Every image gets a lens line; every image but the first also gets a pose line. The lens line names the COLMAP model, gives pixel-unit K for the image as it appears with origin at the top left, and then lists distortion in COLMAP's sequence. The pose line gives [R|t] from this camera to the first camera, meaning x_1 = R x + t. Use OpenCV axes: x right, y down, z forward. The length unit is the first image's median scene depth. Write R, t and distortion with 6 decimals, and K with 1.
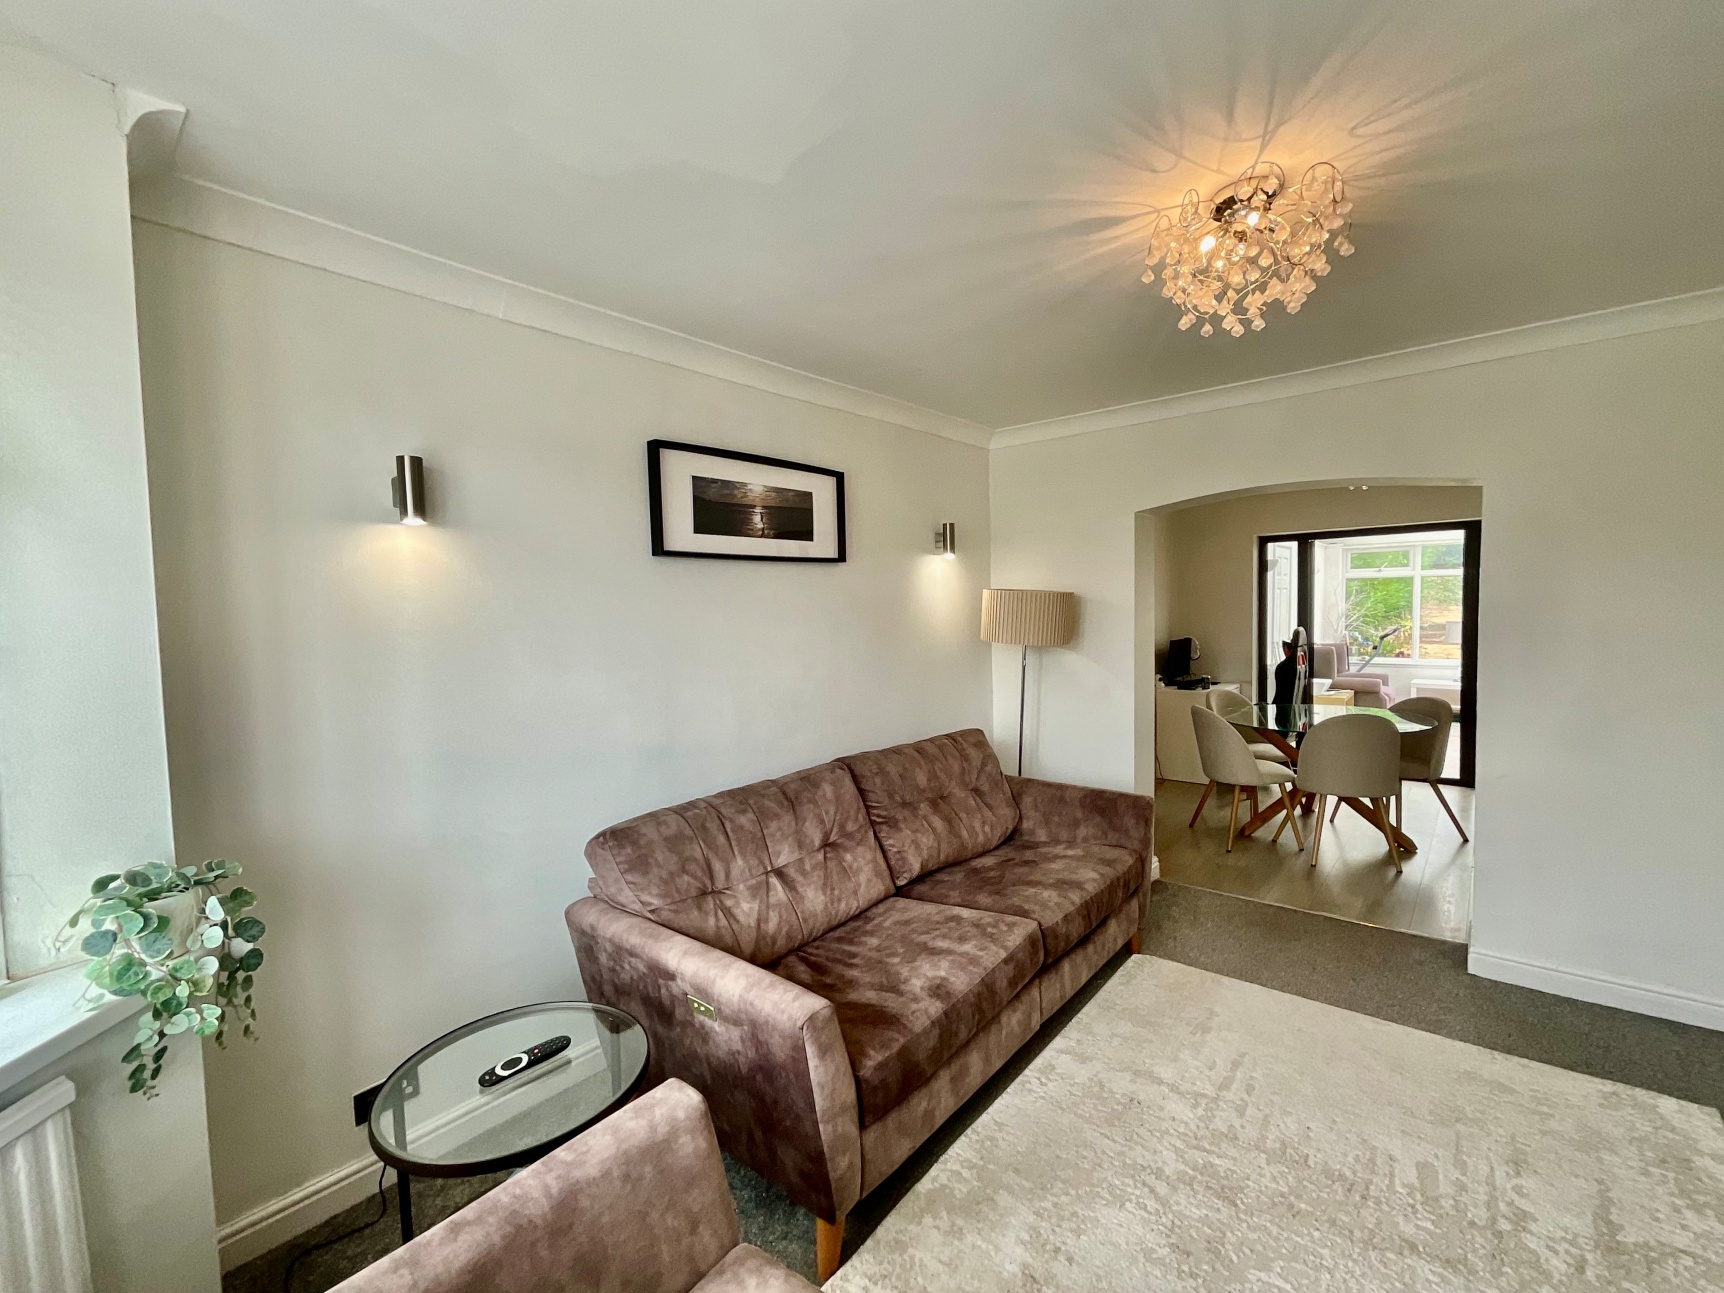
lens RADIAL K [[748.6, 0, 810.5], [0, 748.6, 648.6], [0, 0, 1]] dist [-0.001680, -0.000155]
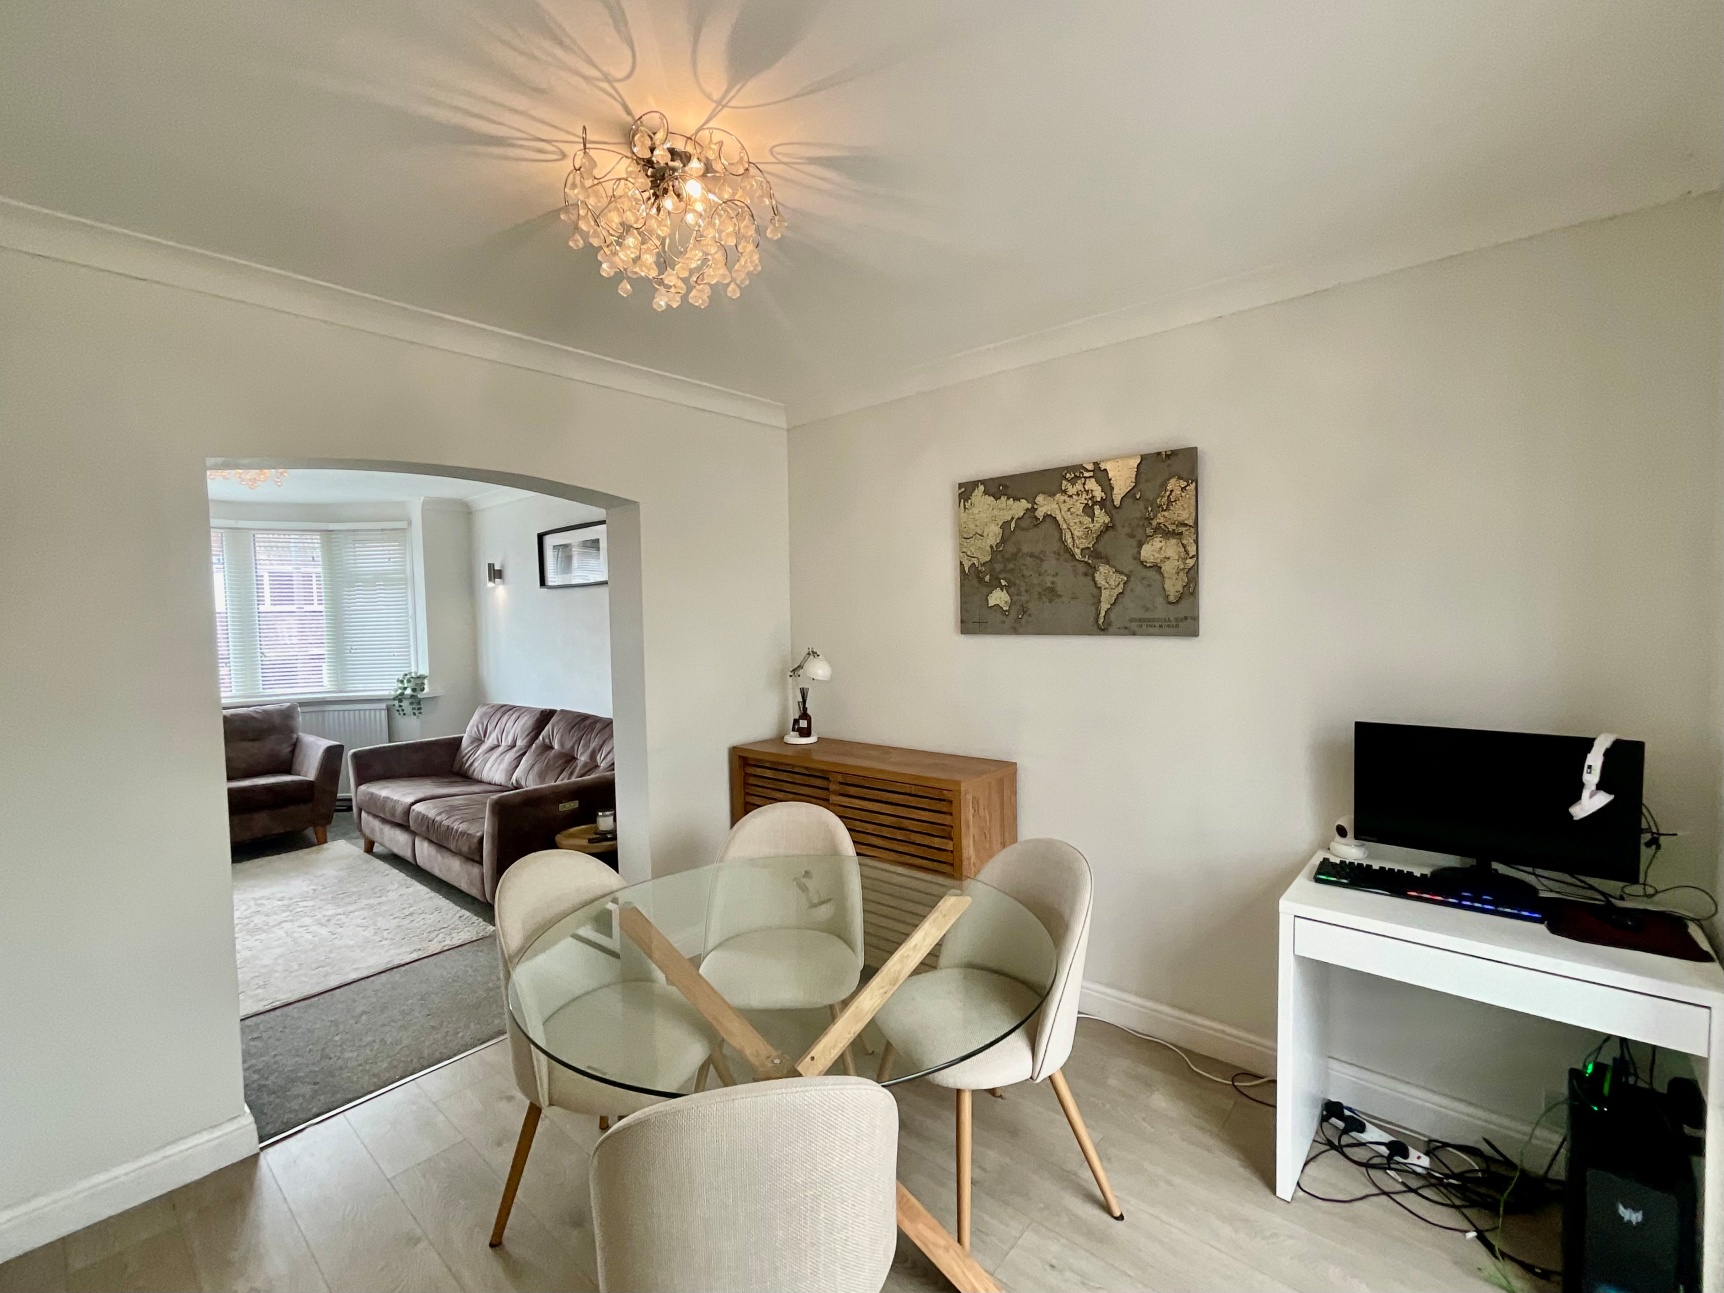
lens RADIAL K [[699.0, 0, 860.7], [0, 699.0, 649.5], [0, 0, 1]] dist [-0.011766, 0.010321]
pose [[0.056634, 0.077868, -0.995354, 1.584783], [-0.035683, 0.996475, 0.075925, -0.118427], [0.997757, 0.031217, 0.059213, 1.570623]]
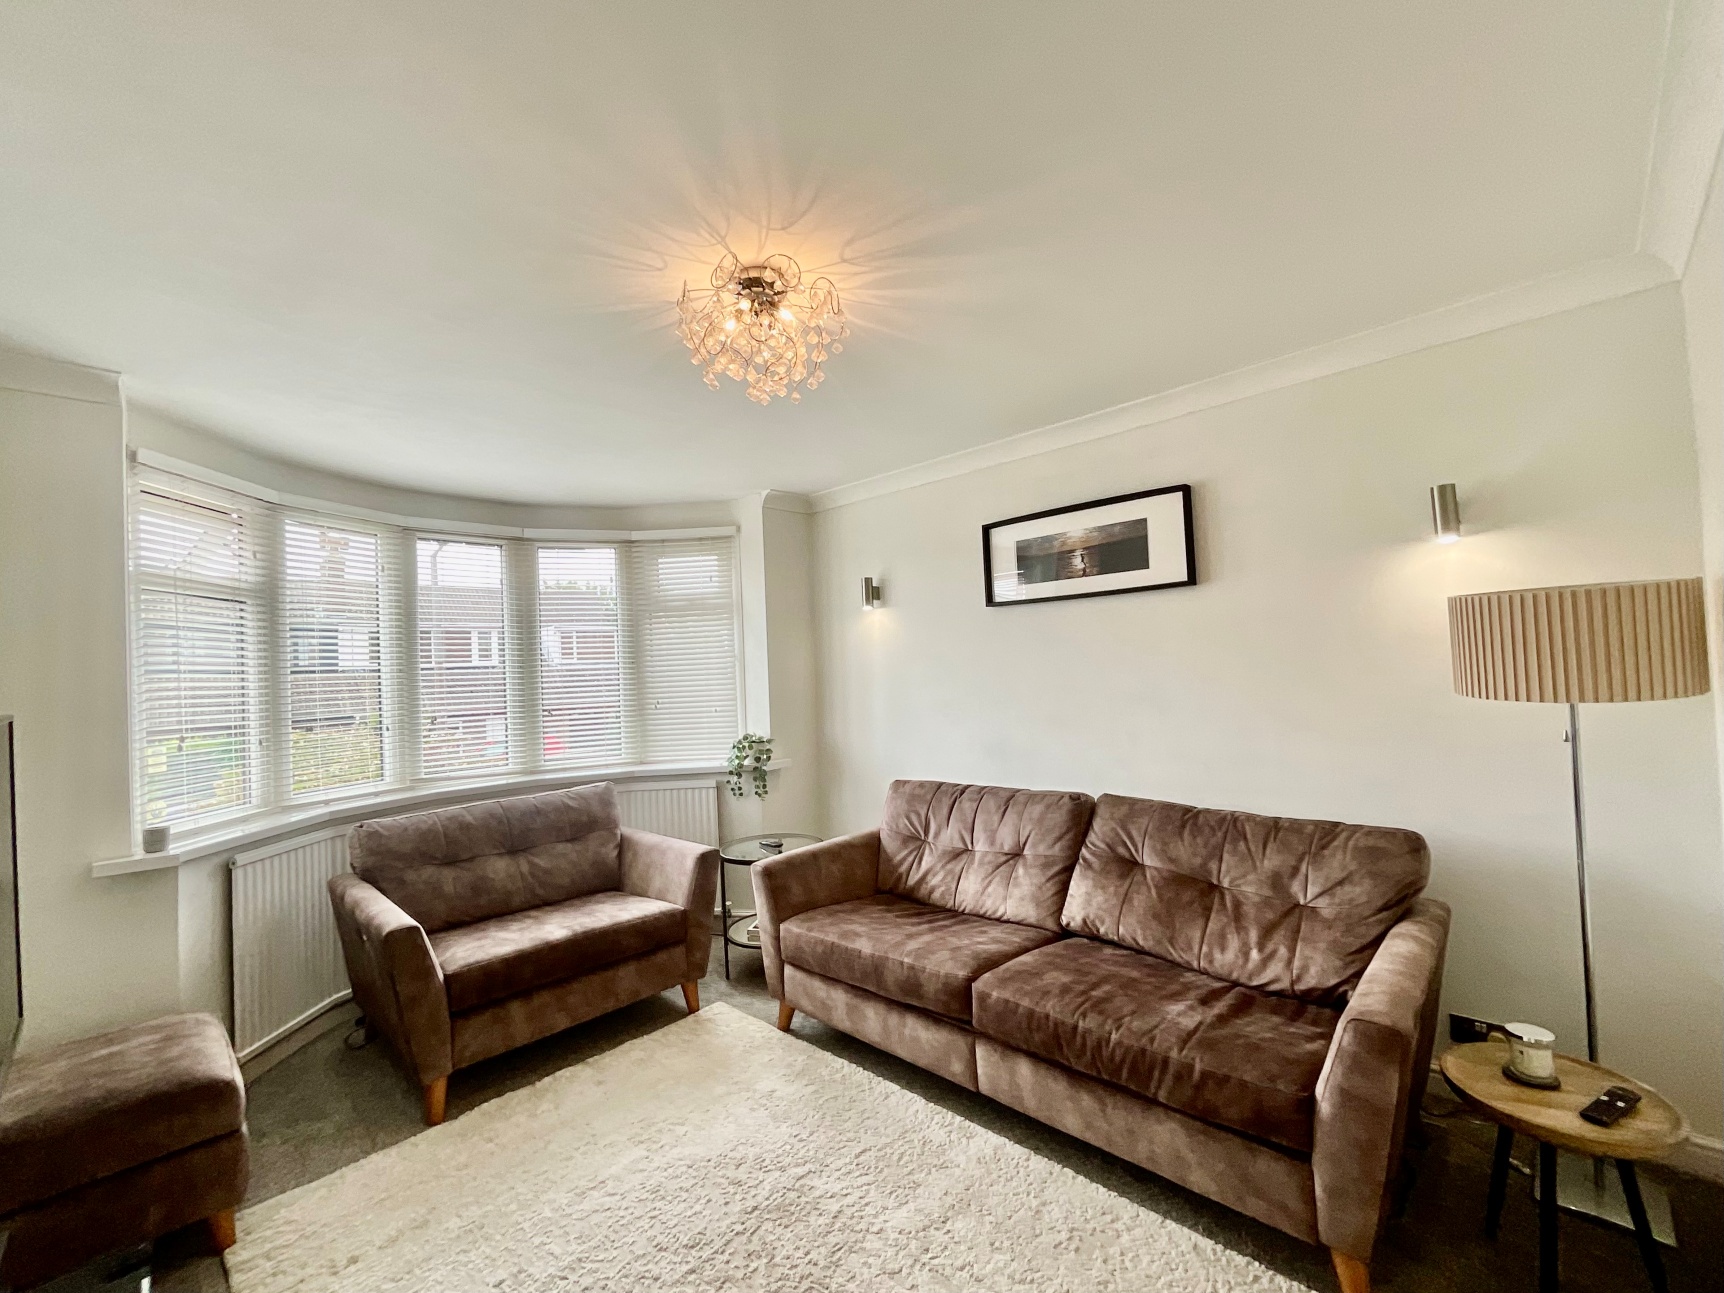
lens RADIAL K [[700.9, 0, 900.7], [0, 700.9, 665.8], [0, 0, 1]] dist [-0.000721, 0.000010]
pose [[0.000879, 0.029790, -0.999556, 0.973016], [-0.014857, 0.999446, 0.029774, -0.045280], [0.999889, 0.014824, 0.001321, 0.741371]]
